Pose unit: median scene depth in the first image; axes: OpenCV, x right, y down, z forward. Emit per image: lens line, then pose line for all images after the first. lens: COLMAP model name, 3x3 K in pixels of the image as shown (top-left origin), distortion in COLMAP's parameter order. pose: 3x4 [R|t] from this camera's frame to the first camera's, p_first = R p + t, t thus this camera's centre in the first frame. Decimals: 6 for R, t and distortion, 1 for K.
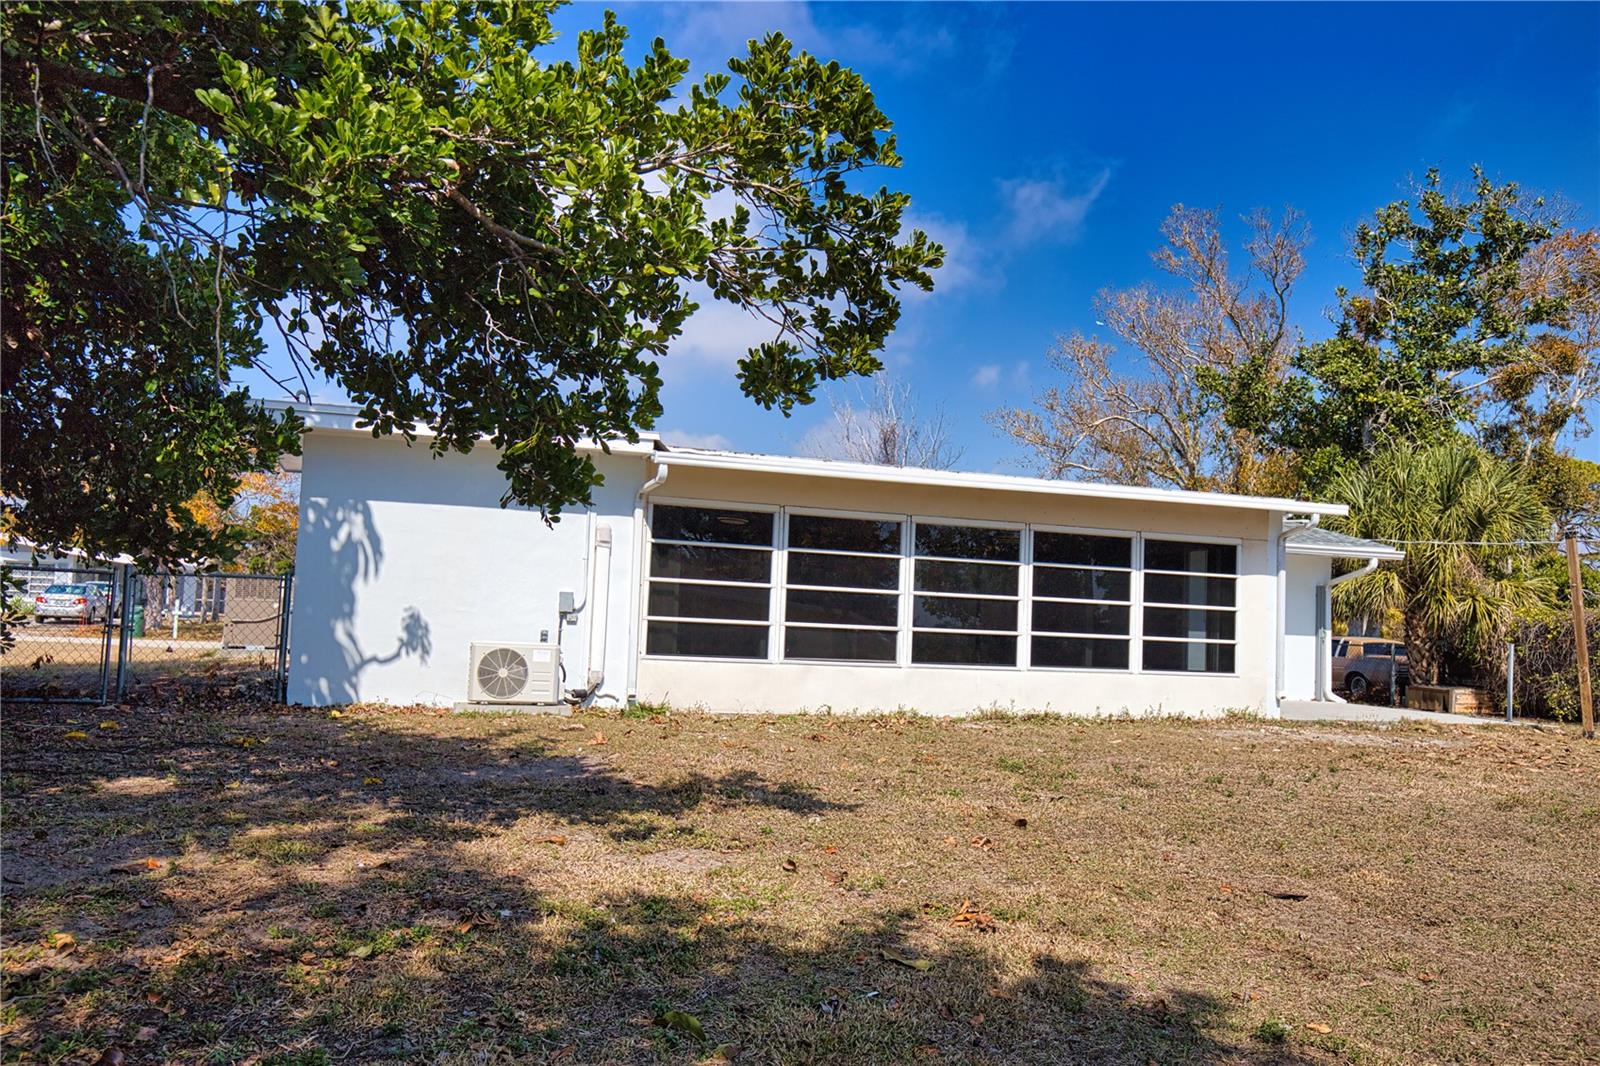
lens RADIAL K [[1231.7, 0, 799.4], [0, 1231.7, 542.7], [0, 0, 1]] dist [0.003833, 0.025359]
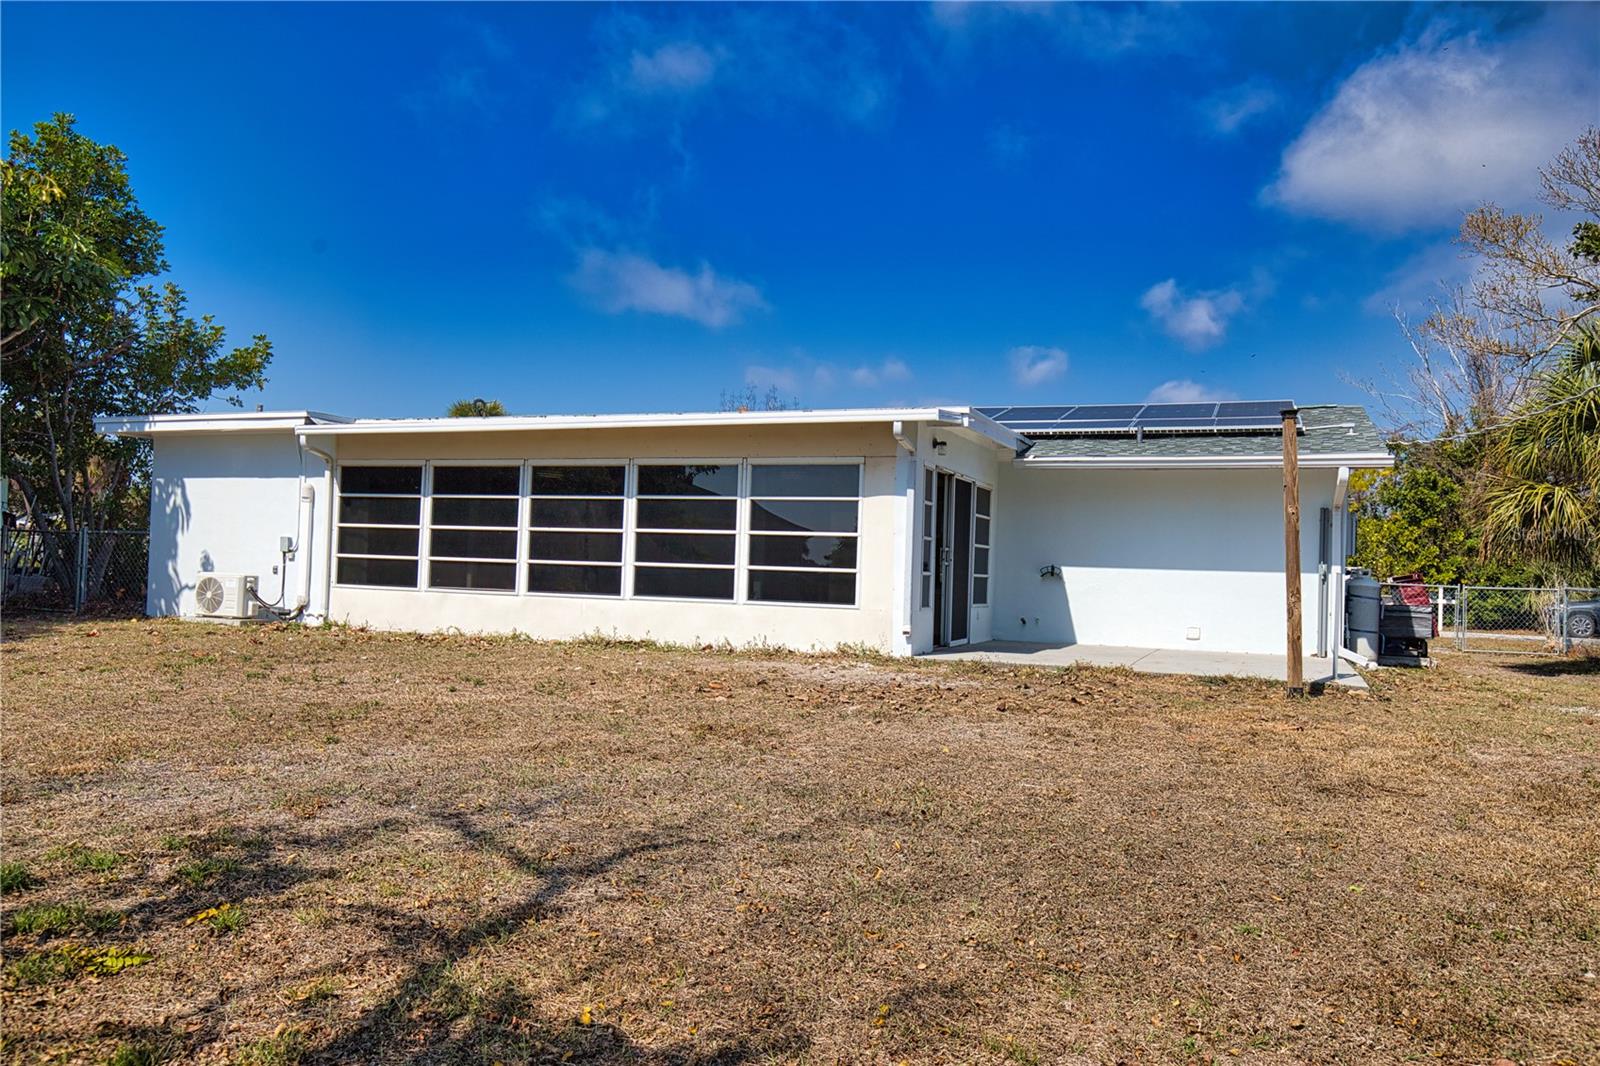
lens RADIAL K [[1200.9, 0, 802.3], [0, 1200.9, 536.0], [0, 0, 1]] dist [0.008305, 0.012423]
pose [[0.765976, -0.034771, -0.641929, 1.015422], [0.044026, 0.999029, -0.001579, 0.062061], [0.641360, -0.027052, 0.766763, 0.337723]]
